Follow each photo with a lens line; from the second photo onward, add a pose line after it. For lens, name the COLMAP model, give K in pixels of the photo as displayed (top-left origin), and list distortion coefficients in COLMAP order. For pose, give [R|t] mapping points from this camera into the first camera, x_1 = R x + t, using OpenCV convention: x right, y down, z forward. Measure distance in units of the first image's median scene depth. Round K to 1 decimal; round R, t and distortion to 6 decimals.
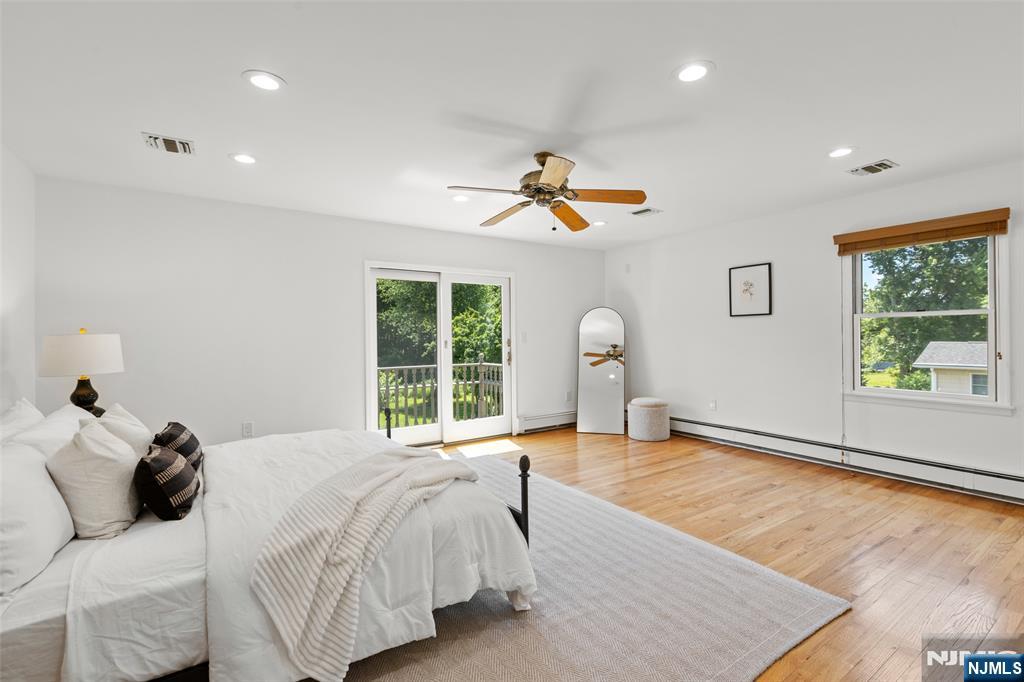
lens RADIAL K [[460.2, 0, 503.9], [0, 460.2, 338.0], [0, 0, 1]] dist [-0.000454, -0.000034]
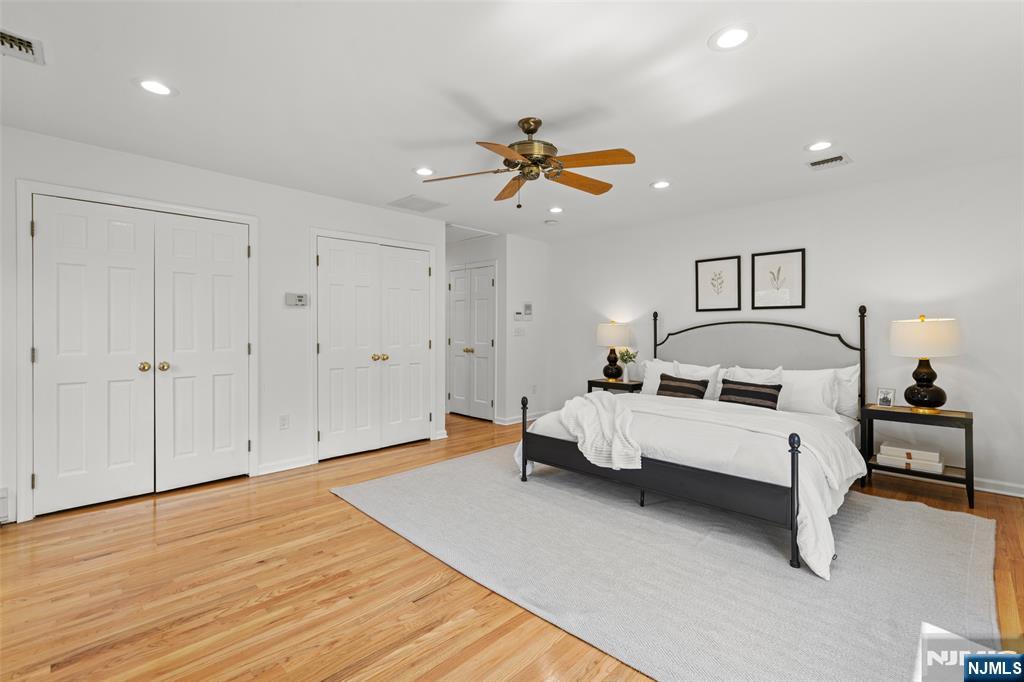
lens RADIAL K [[462.9, 0, 510.7], [0, 462.9, 315.3], [0, 0, 1]] dist [-0.000671, -0.000093]
pose [[-0.977181, 0.001708, -0.212404, 0.278607], [0.009347, 0.999345, -0.034965, 0.010039], [0.212205, -0.036153, -0.976556, 1.634778]]
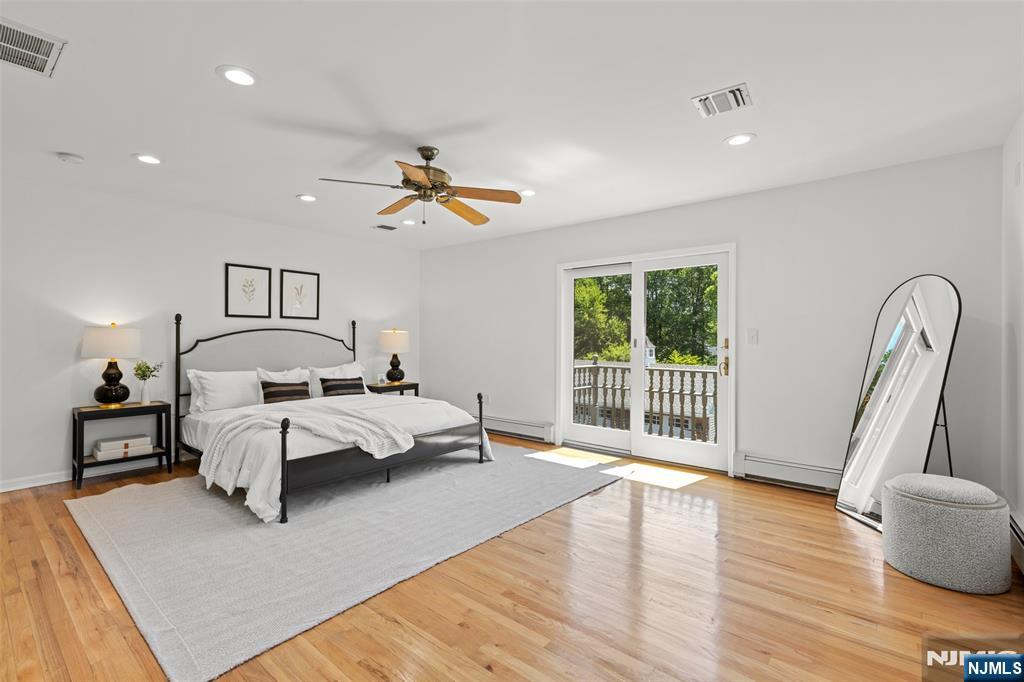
lens RADIAL K [[460.2, 0, 503.9], [0, 460.2, 338.0], [0, 0, 1]] dist [-0.000454, -0.000034]
pose [[0.291074, 0.015279, -0.956579, 0.954021], [-0.009208, 0.999871, 0.013169, -0.008269], [0.956656, 0.004974, 0.291177, 0.753449]]
